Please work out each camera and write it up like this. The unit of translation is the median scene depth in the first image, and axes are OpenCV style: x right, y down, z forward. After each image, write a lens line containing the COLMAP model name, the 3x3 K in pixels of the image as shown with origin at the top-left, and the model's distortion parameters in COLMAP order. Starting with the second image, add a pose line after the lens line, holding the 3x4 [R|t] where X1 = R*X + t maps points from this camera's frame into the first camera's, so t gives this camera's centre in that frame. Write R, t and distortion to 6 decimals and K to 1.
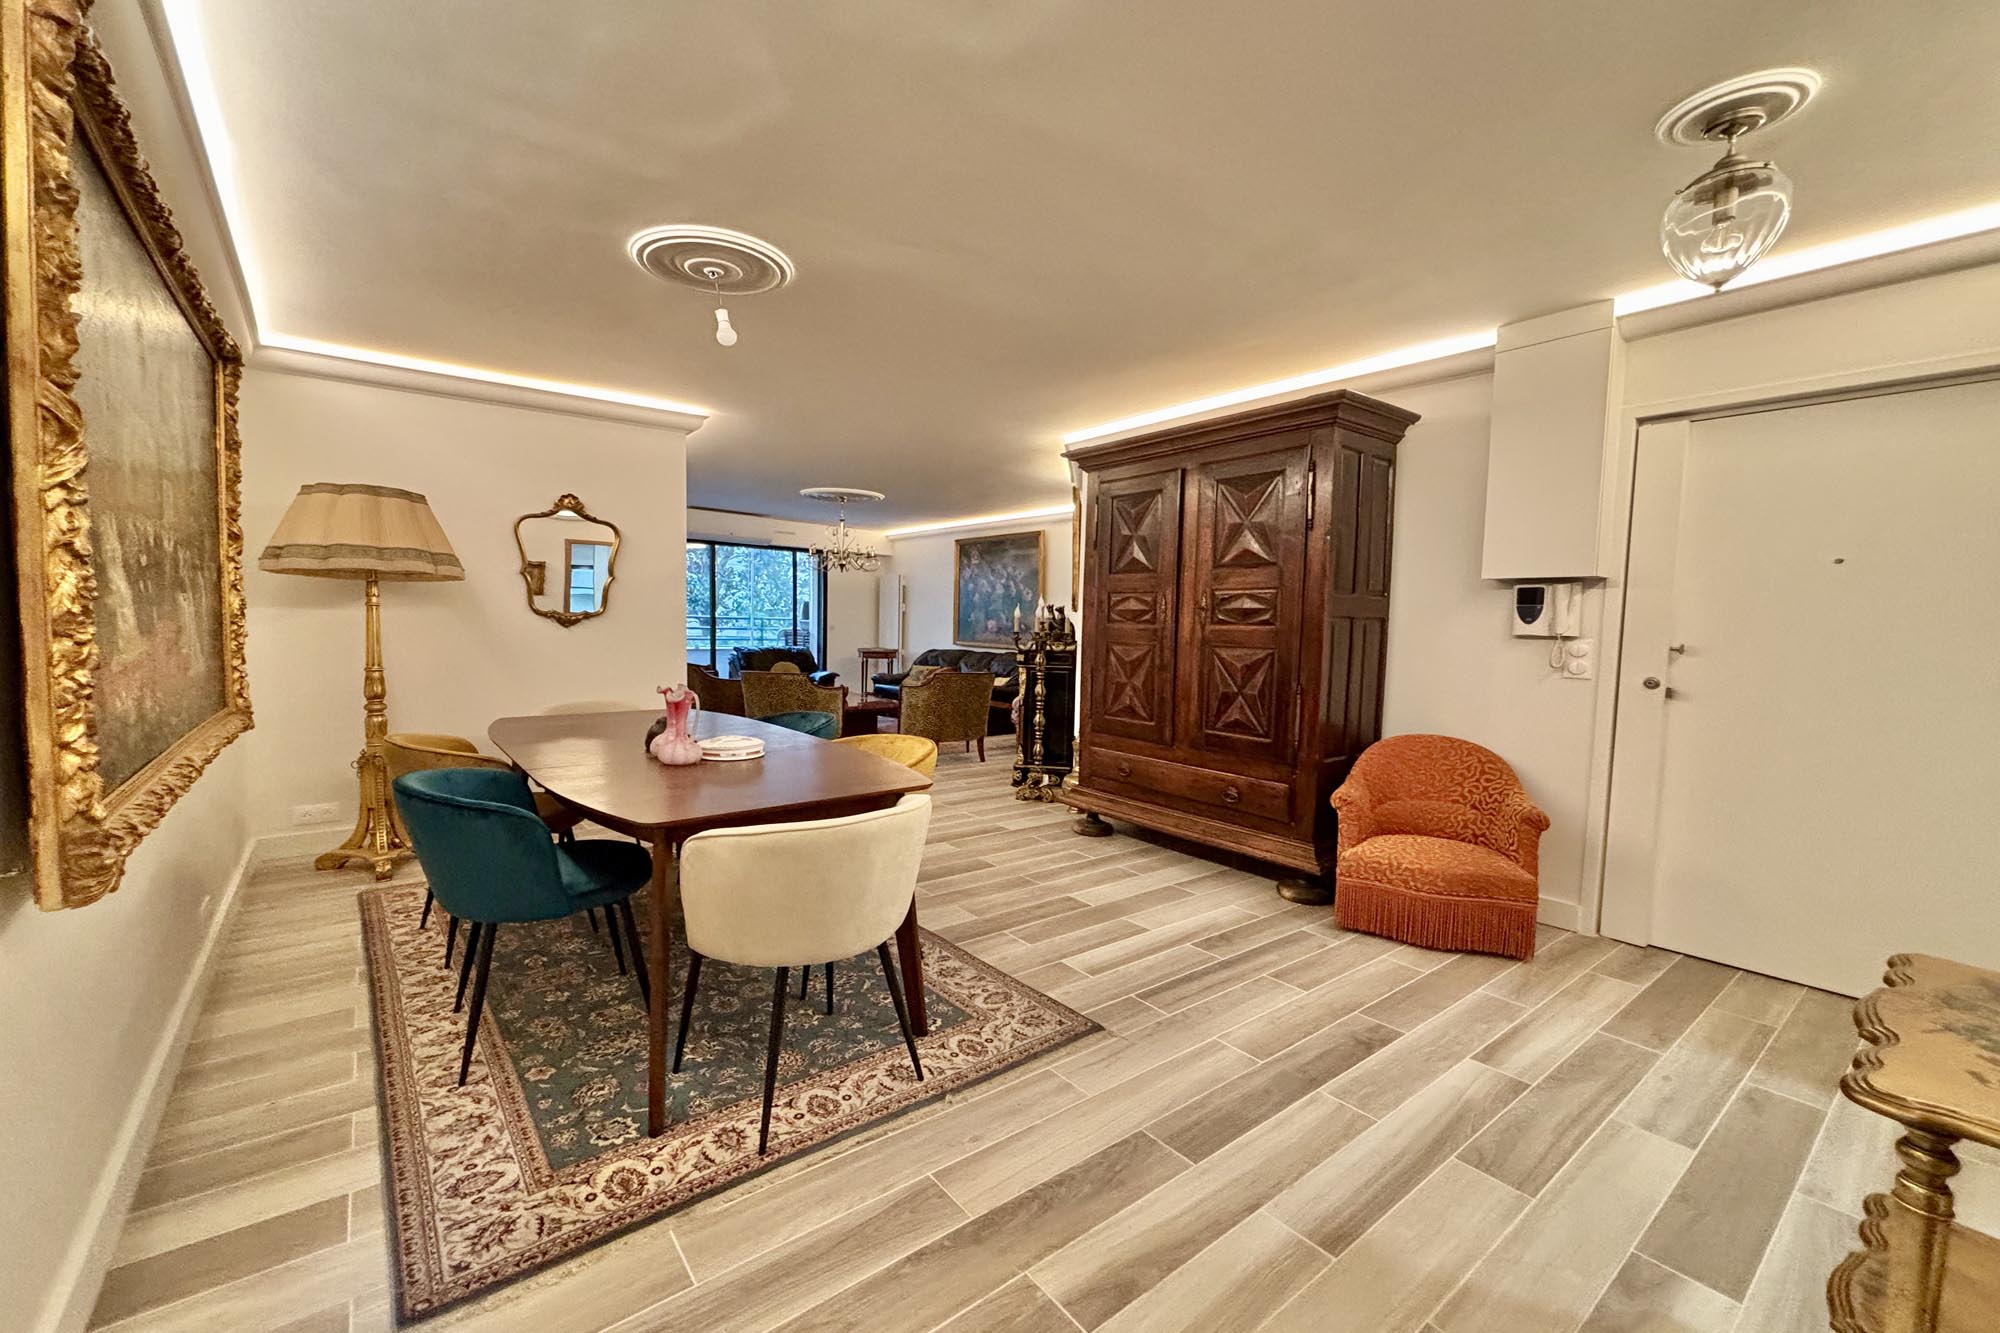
lens RADIAL K [[816.1, 0, 1010.7], [0, 816.1, 670.4], [0, 0, 1]] dist [0.004461, -0.000131]
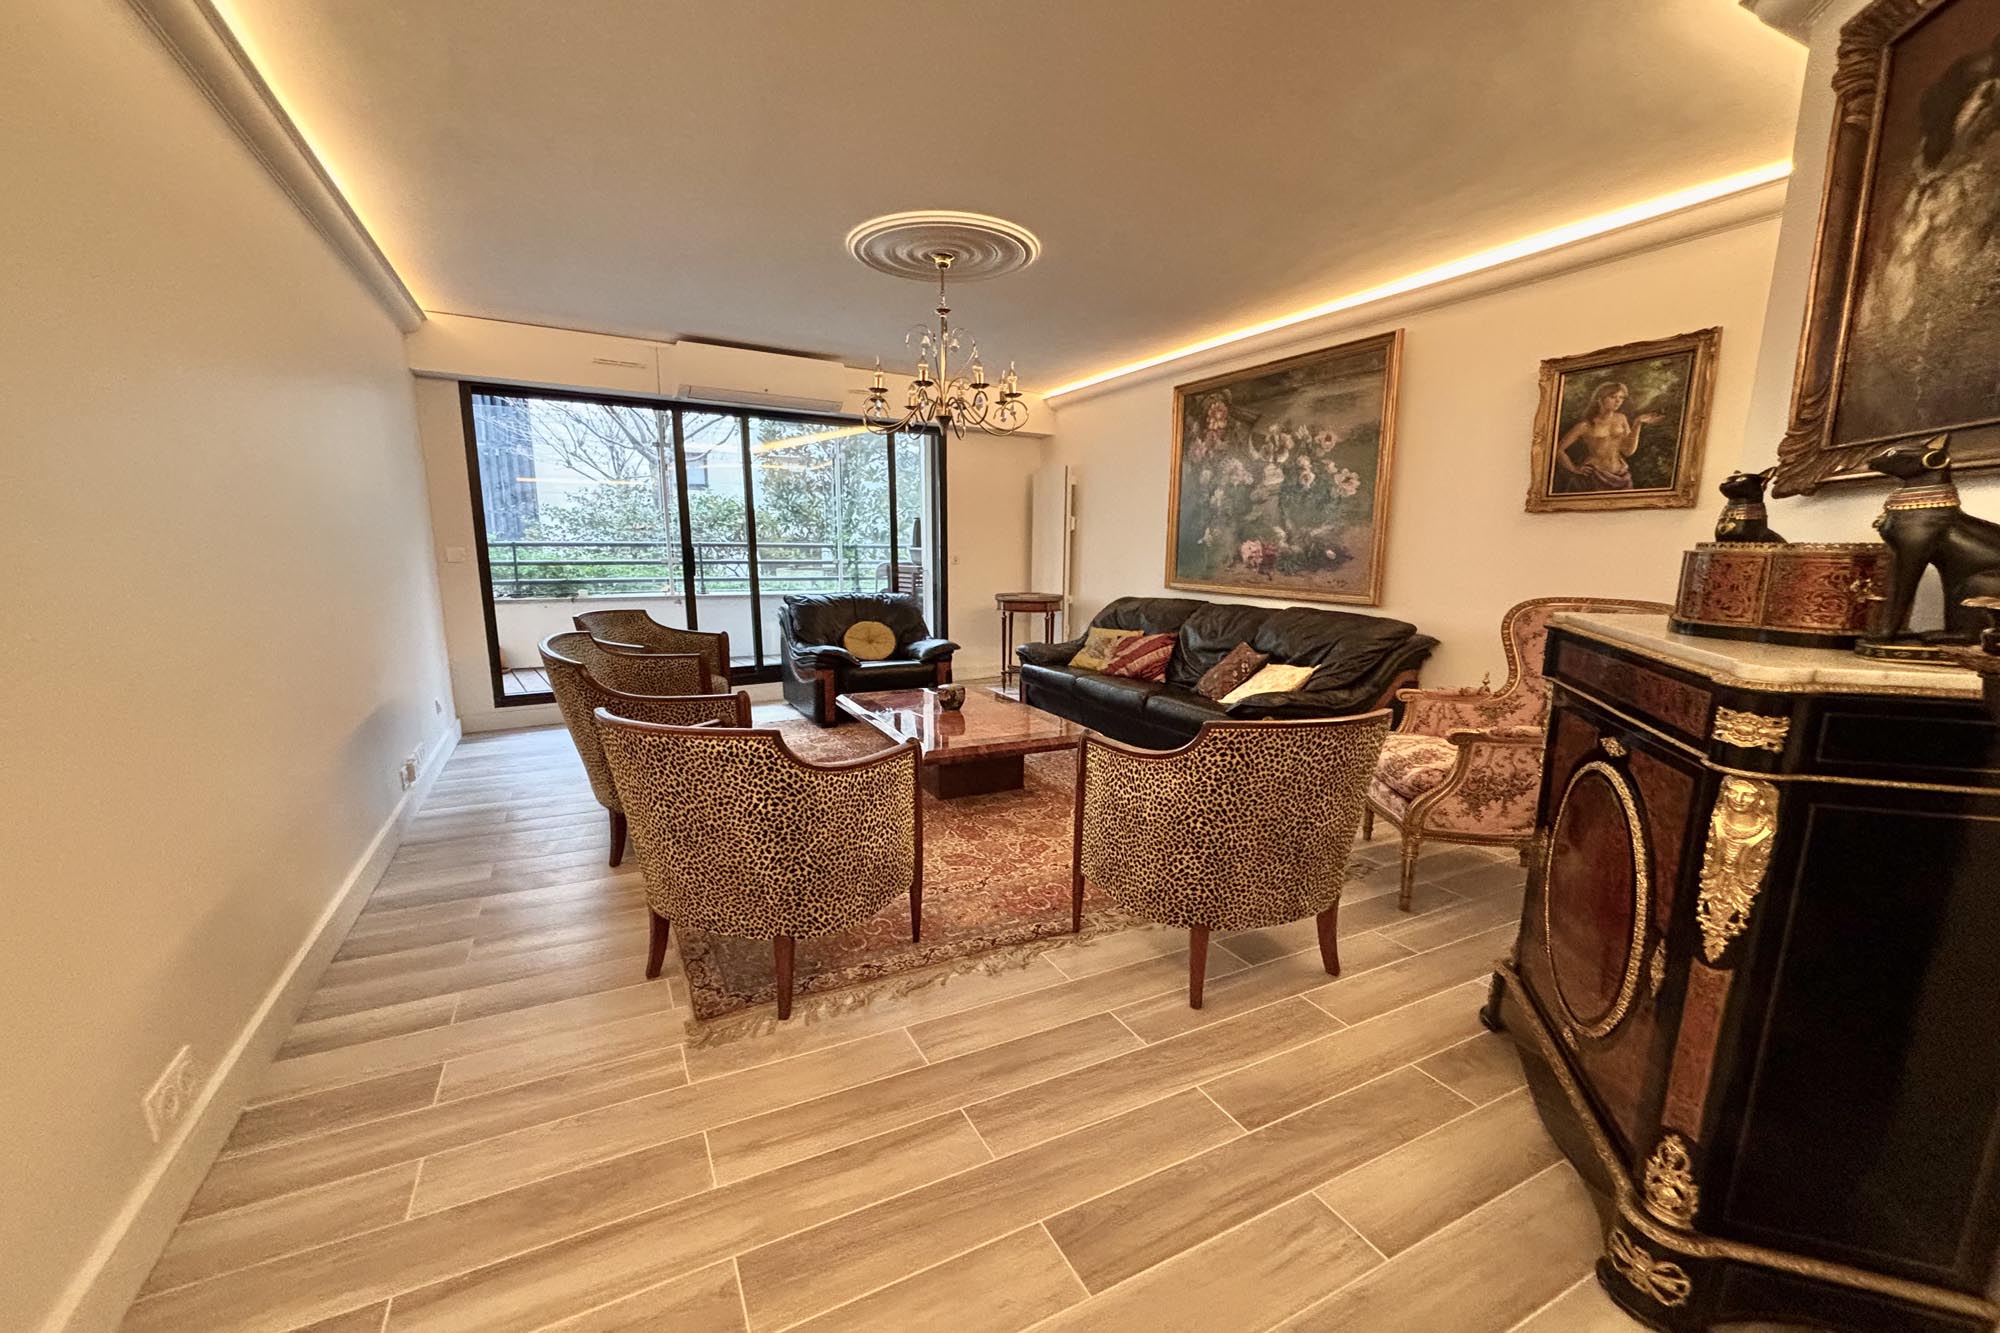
lens RADIAL K [[816.1, 0, 997.9], [0, 816.1, 686.7], [0, 0, 1]] dist [0.004461, -0.000131]
pose [[0.978656, 0.018830, -0.204640, -0.068191], [0.003674, 0.994031, 0.109035, -0.026814], [0.205471, -0.107460, 0.972746, 0.448012]]
